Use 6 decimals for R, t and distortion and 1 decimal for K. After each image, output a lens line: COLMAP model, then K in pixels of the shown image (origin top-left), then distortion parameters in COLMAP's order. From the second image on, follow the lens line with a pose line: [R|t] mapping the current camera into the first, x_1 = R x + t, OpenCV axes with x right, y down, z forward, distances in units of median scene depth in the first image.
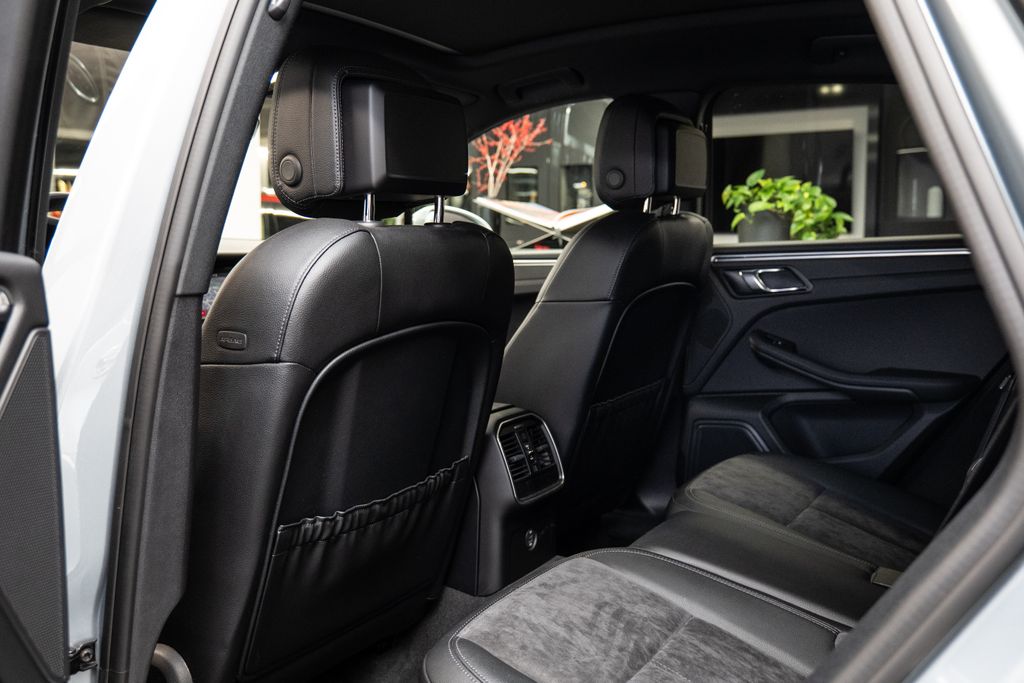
lens RADIAL K [[824.4, 0, 512.3], [0, 824.4, 341.1], [0, 0, 1]] dist [-0.002283, -0.001300]
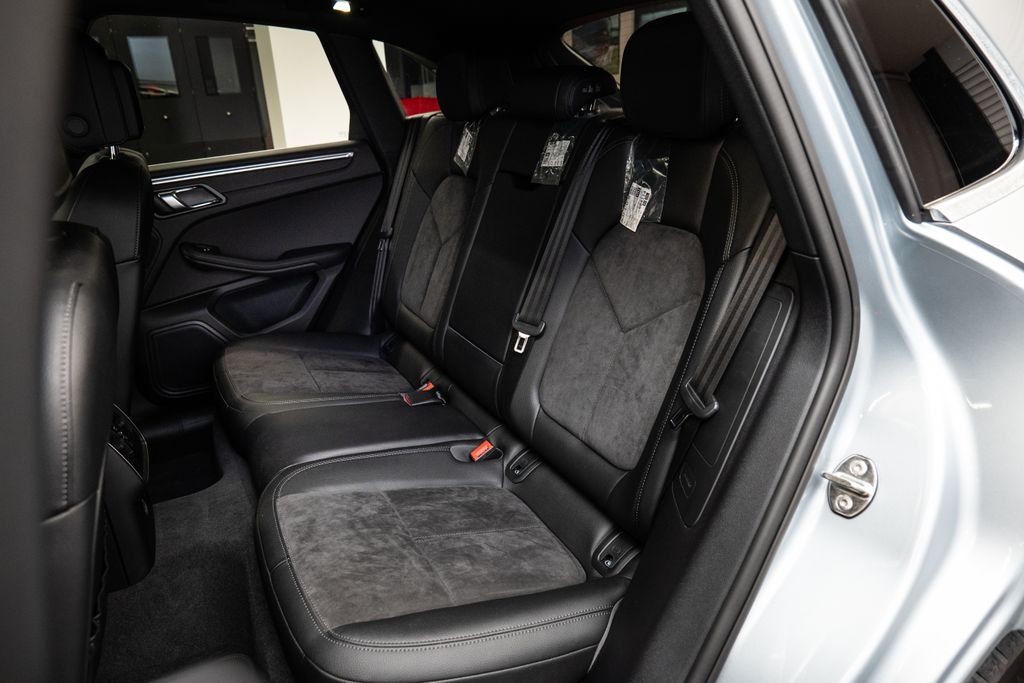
lens RADIAL K [[593.2, 0, 512.0], [0, 593.2, 342.3], [0, 0, 1]] dist [0.001867, -0.000091]
pose [[0.530990, -0.345259, 0.773851, -0.165114], [0.150765, 0.937152, 0.314667, -0.080476], [-0.833858, -0.050416, 0.549671, 0.162151]]
